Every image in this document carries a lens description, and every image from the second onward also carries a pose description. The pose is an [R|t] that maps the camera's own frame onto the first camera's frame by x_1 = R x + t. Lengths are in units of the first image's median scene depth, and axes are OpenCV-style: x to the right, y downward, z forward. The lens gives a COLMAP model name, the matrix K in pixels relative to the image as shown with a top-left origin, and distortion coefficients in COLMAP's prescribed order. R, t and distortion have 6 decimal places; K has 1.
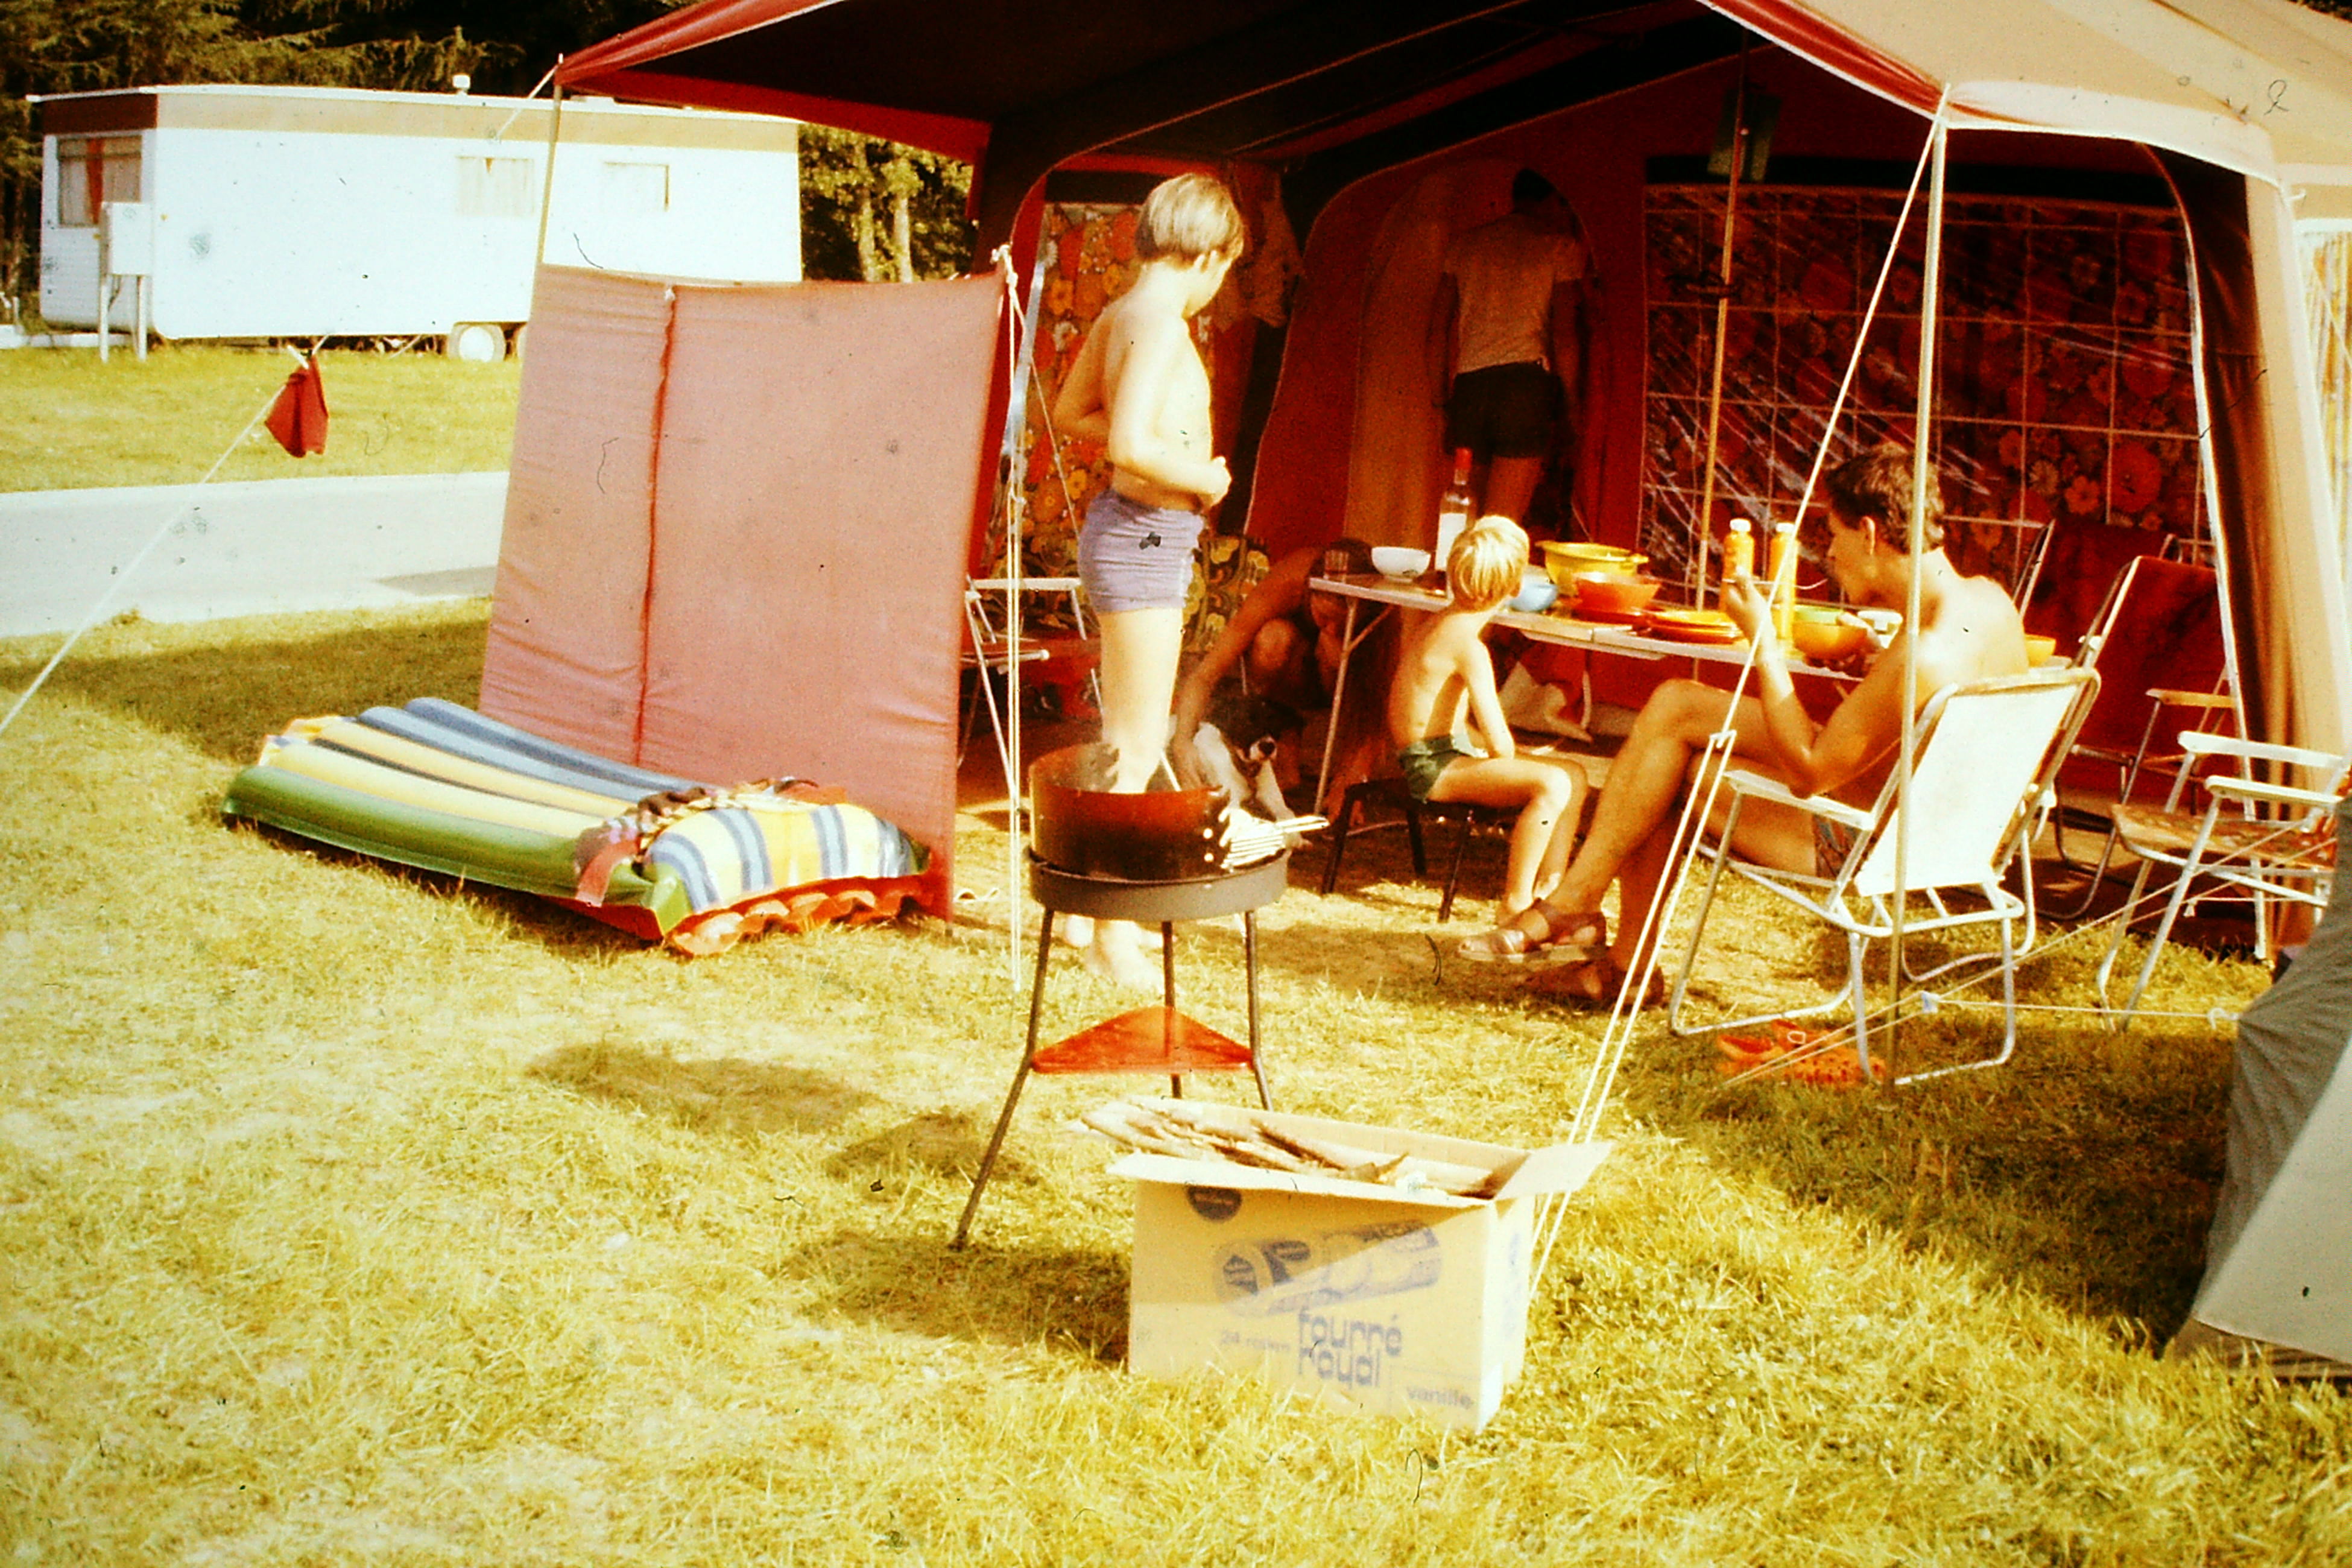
lens RADIAL K [[2981.6, 0, 1176.0], [0, 2981.6, 784.0], [0, 0, 1]] dist [-0.073976, 0.067869]
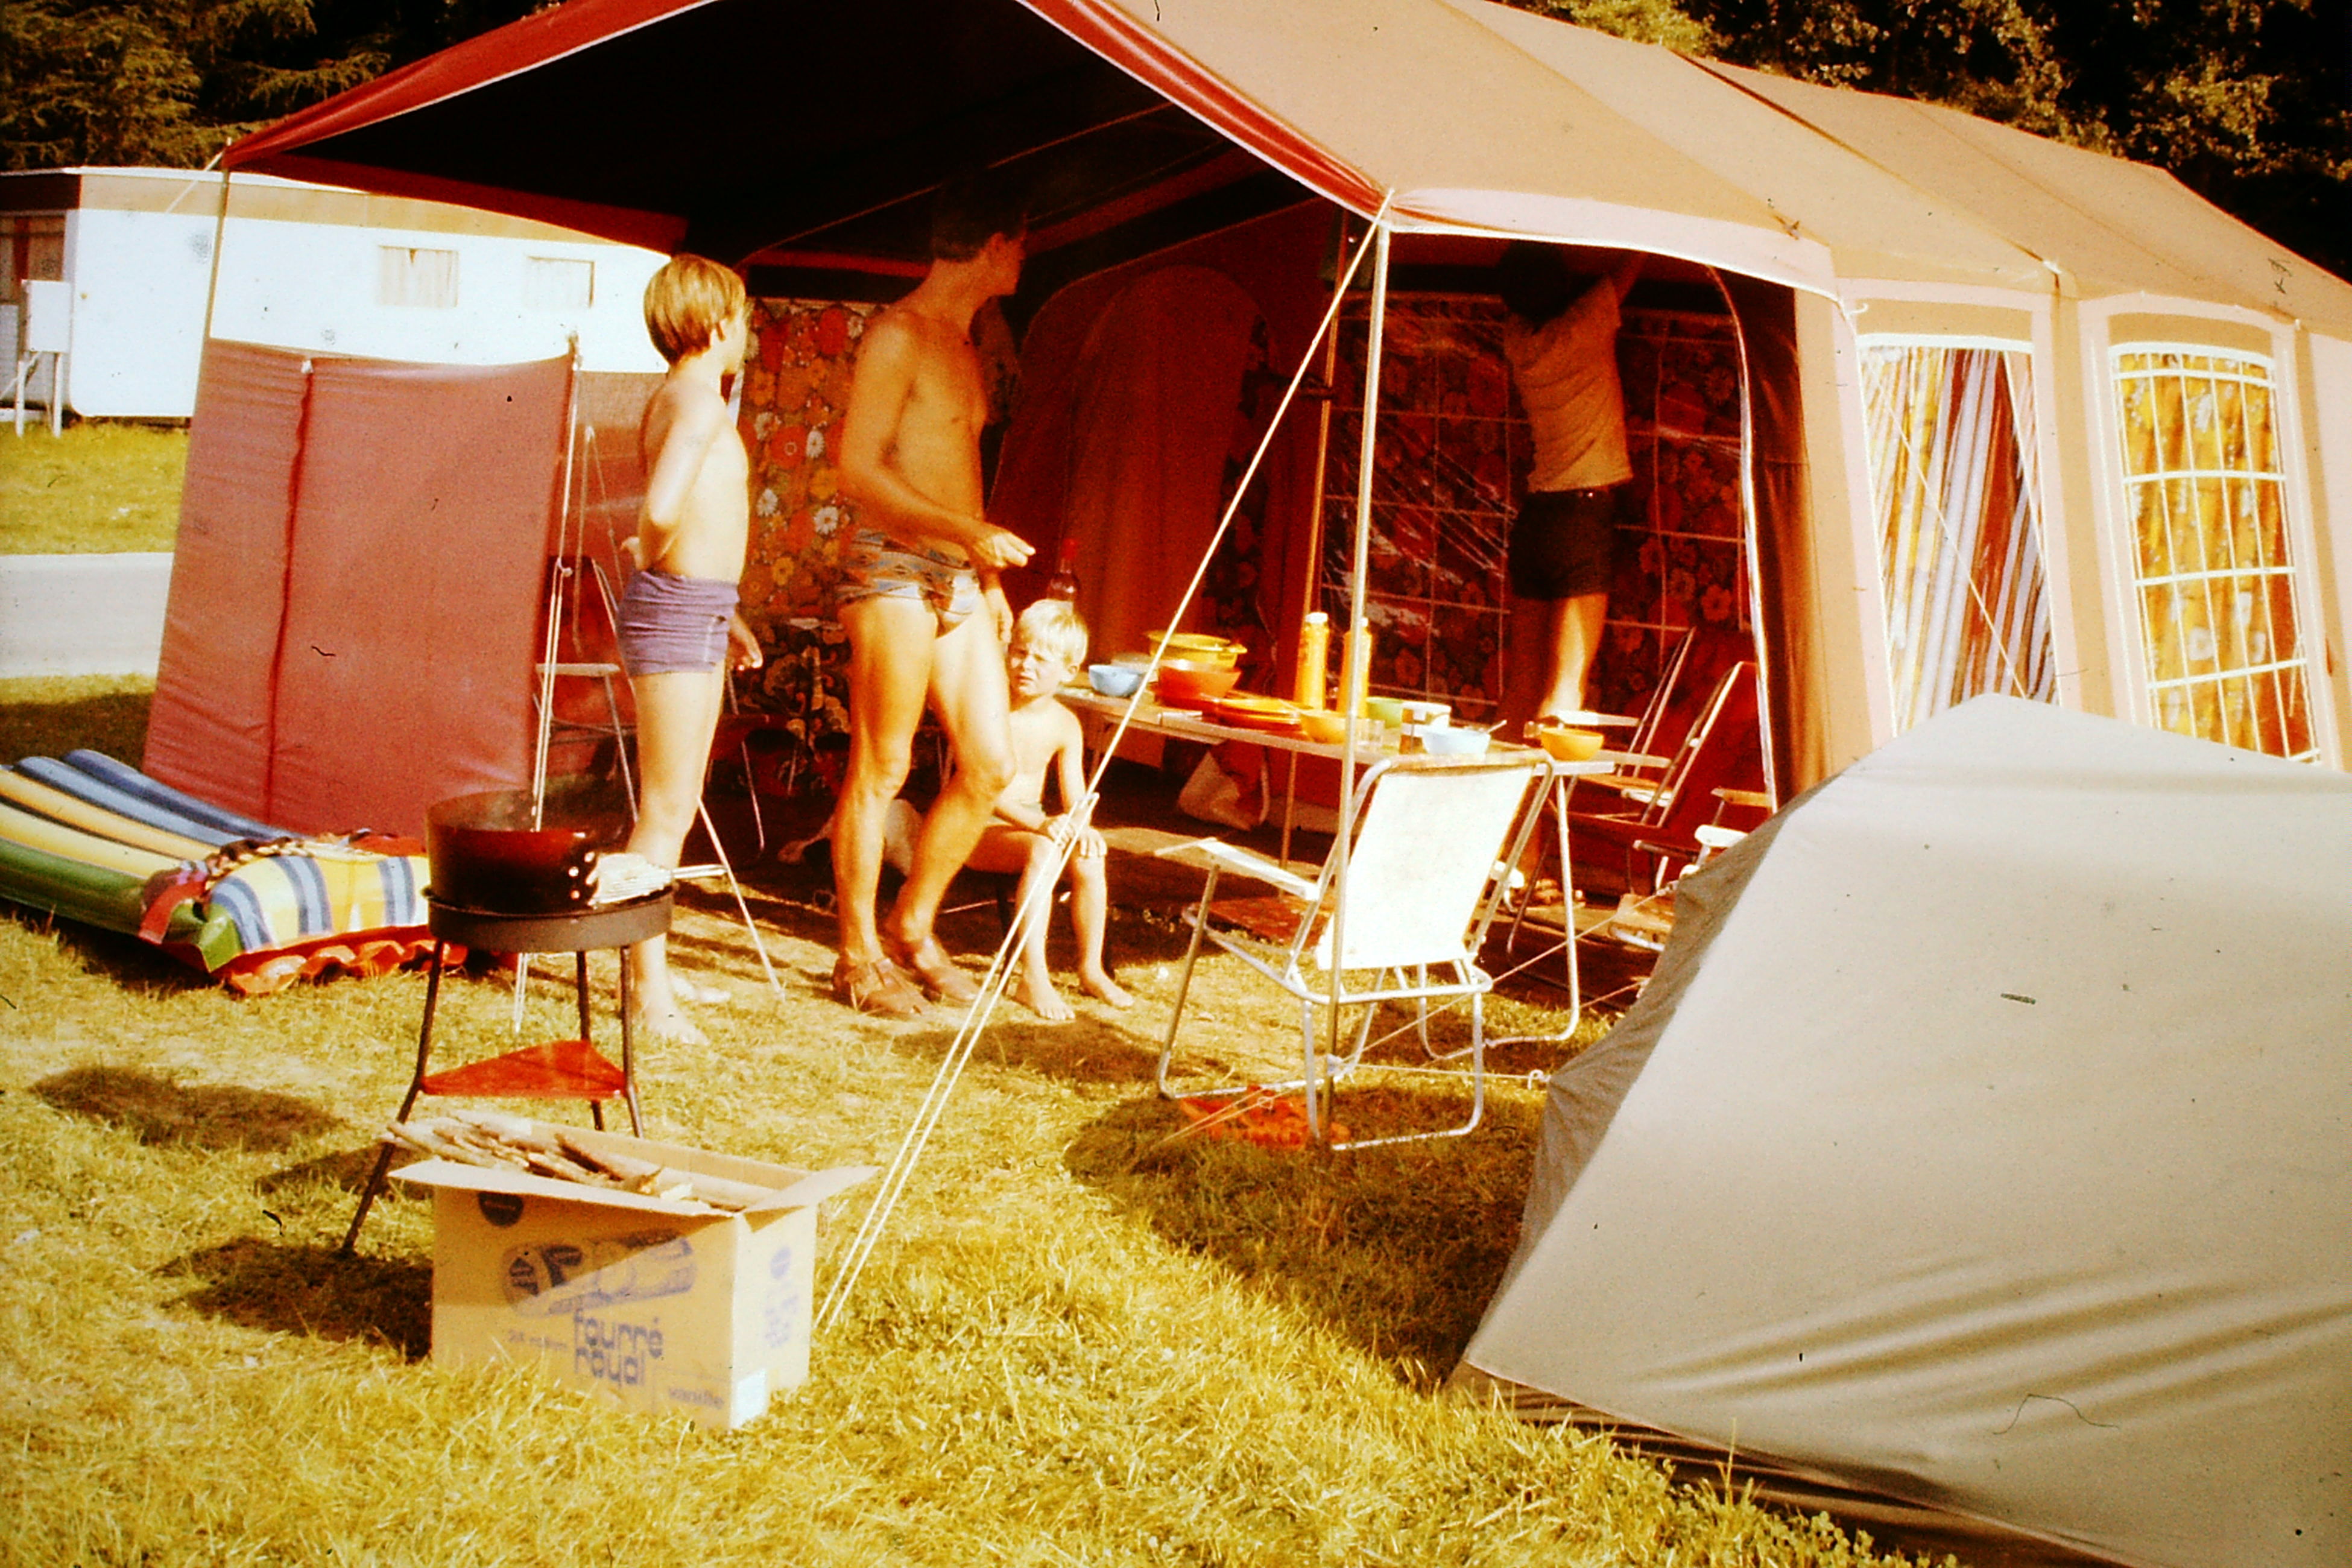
lens RADIAL K [[3010.6, 0, 1178.4], [0, 3010.6, 850.8], [0, 0, 1]] dist [-0.004203, 0.005352]
pose [[0.999107, 0.030679, -0.029060, 0.194144], [-0.031229, 0.999338, -0.018653, 0.016805], [0.028469, 0.019544, 0.999404, -0.053639]]
